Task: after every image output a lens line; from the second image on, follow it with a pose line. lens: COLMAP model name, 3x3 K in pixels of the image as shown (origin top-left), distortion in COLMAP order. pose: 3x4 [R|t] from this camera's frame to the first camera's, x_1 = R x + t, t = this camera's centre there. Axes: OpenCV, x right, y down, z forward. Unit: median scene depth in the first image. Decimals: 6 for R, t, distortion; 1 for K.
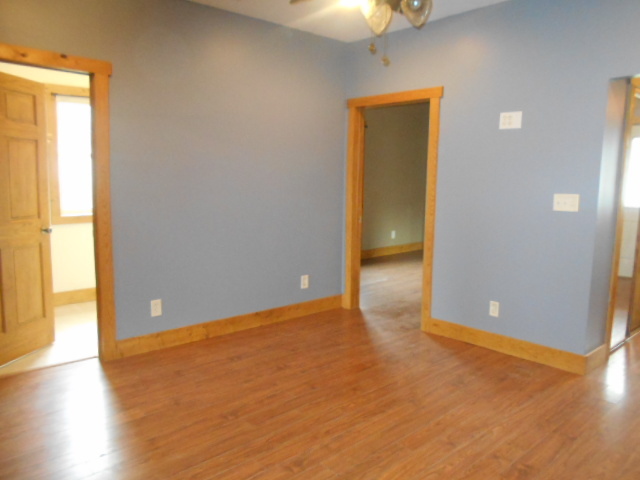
lens RADIAL K [[491.1, 0, 317.0], [0, 491.1, 237.1], [0, 0, 1]] dist [0.012655, 0.004507]
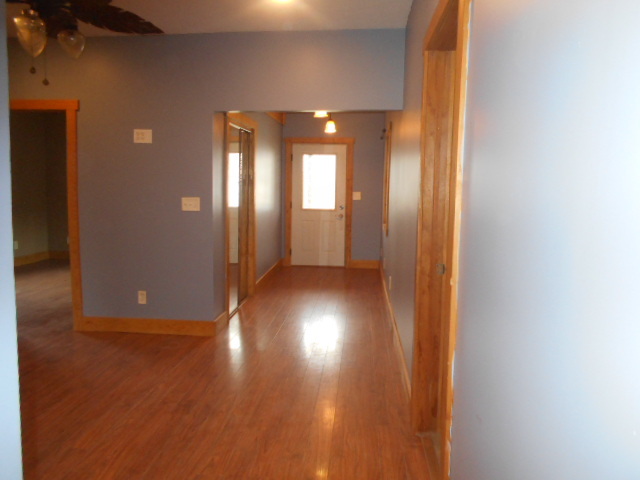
lens RADIAL K [[491.1, 0, 317.0], [0, 491.1, 237.1], [0, 0, 1]] dist [0.012655, 0.004507]
pose [[0.734215, -0.073523, 0.674924, -0.112506], [0.081906, 0.996450, 0.019448, 0.015718], [-0.673958, 0.041001, 0.737631, -0.142274]]
